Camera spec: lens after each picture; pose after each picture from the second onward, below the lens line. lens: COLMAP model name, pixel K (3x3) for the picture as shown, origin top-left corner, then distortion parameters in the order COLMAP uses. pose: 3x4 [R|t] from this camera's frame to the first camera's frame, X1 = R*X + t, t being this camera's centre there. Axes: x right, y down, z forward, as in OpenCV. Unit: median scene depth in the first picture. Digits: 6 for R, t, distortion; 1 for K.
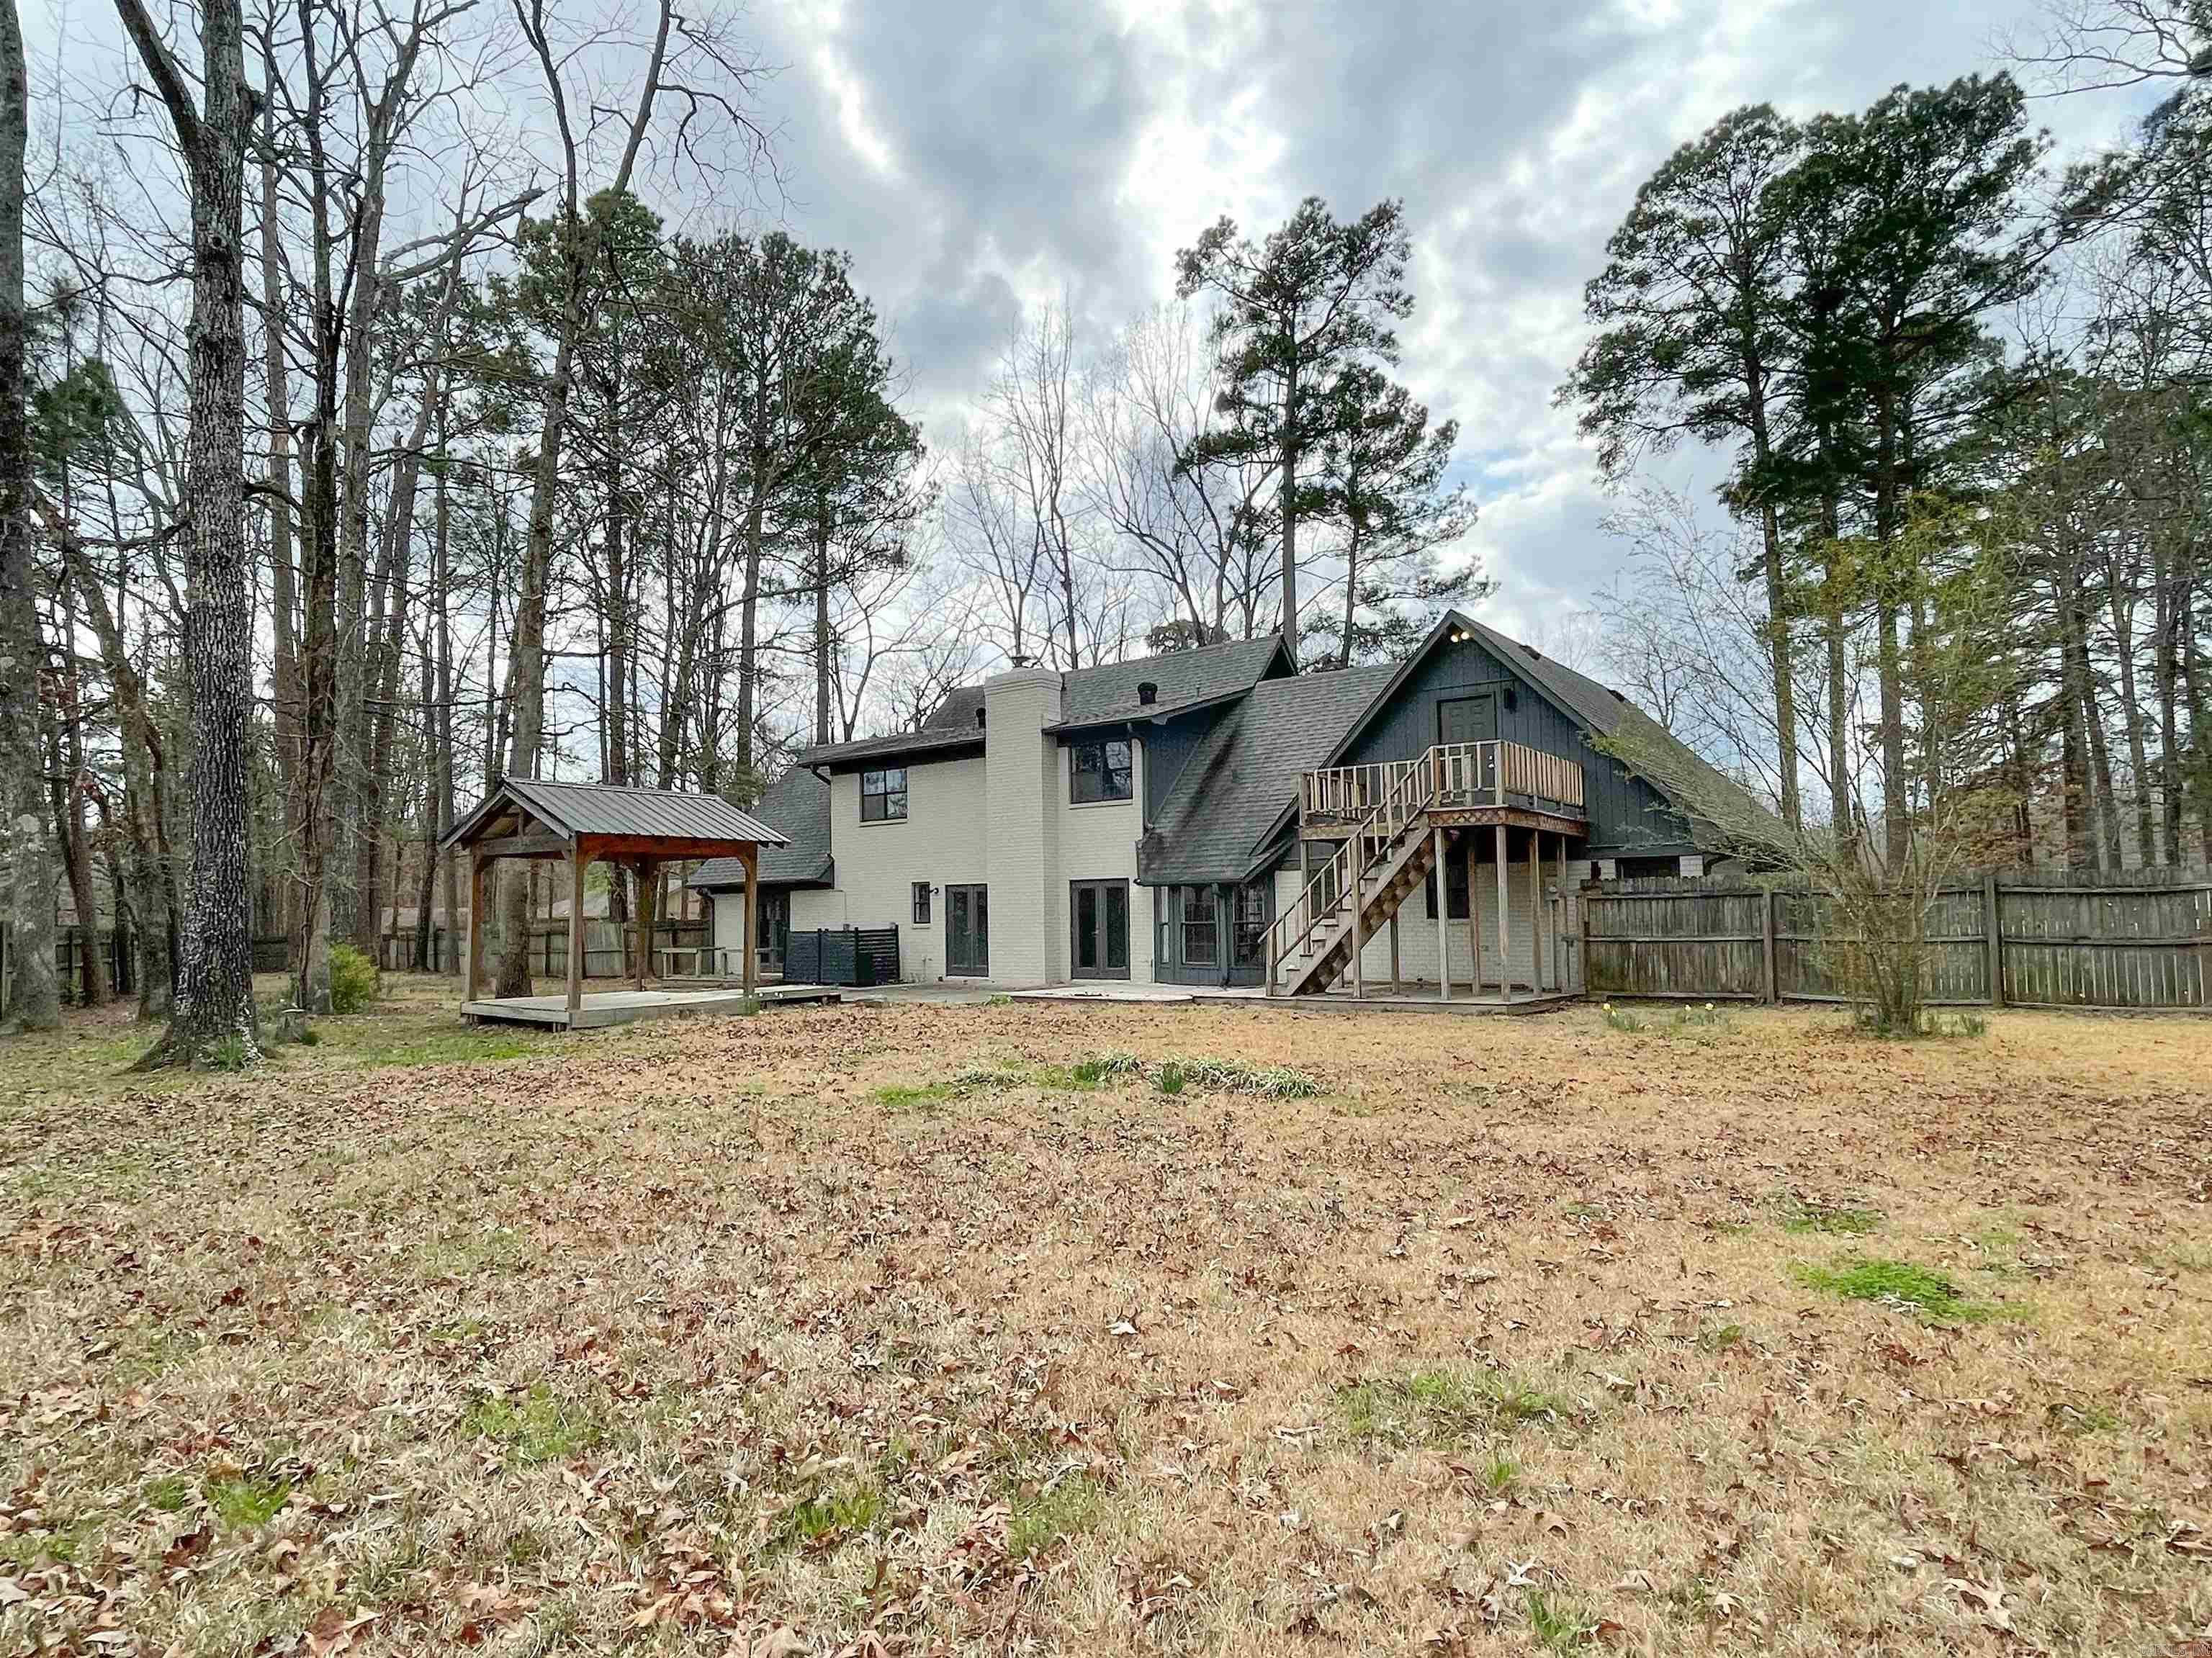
lens RADIAL K [[1198.5, 0, 1102.5], [0, 1198.5, 840.2], [0, 0, 1]] dist [0.001178, 0.001423]
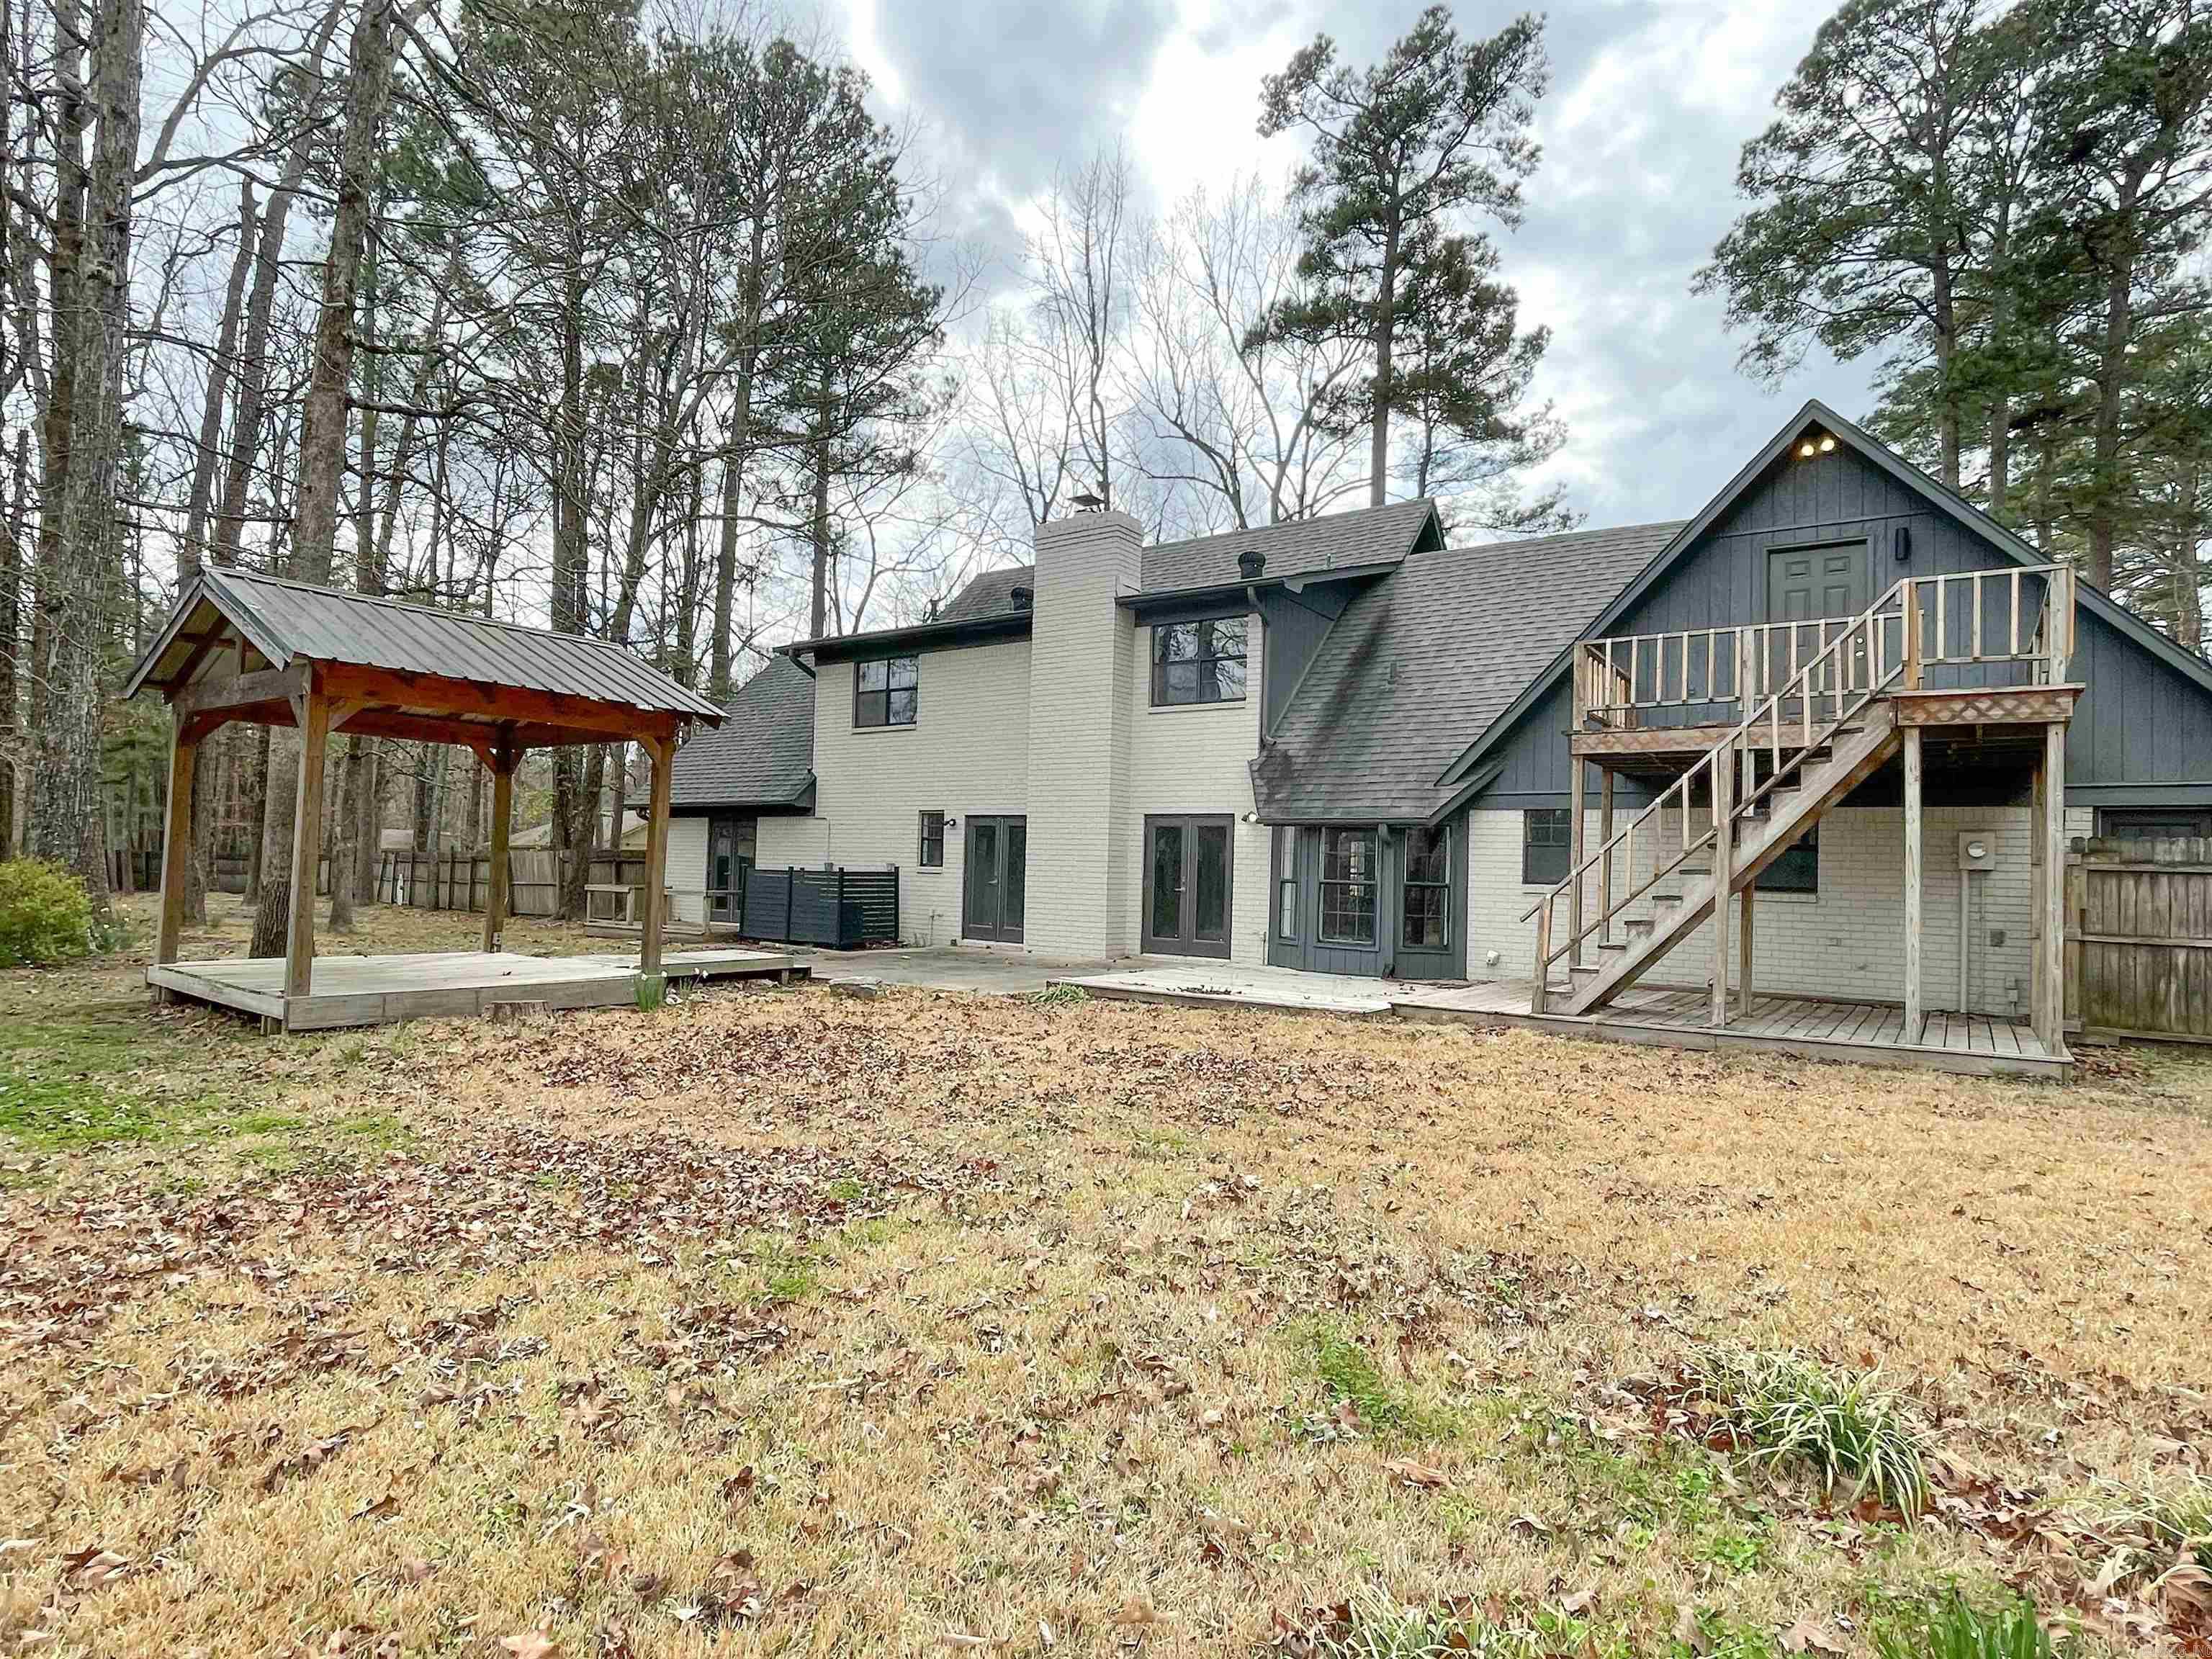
lens RADIAL K [[1174.2, 0, 1122.2], [0, 1174.2, 828.0], [0, 0, 1]] dist [-0.002457, 0.000103]
pose [[0.998706, 0.044078, 0.025353, -0.048011], [-0.044742, 0.998653, 0.026274, 0.019820], [-0.024161, -0.027374, 0.999333, 0.252264]]
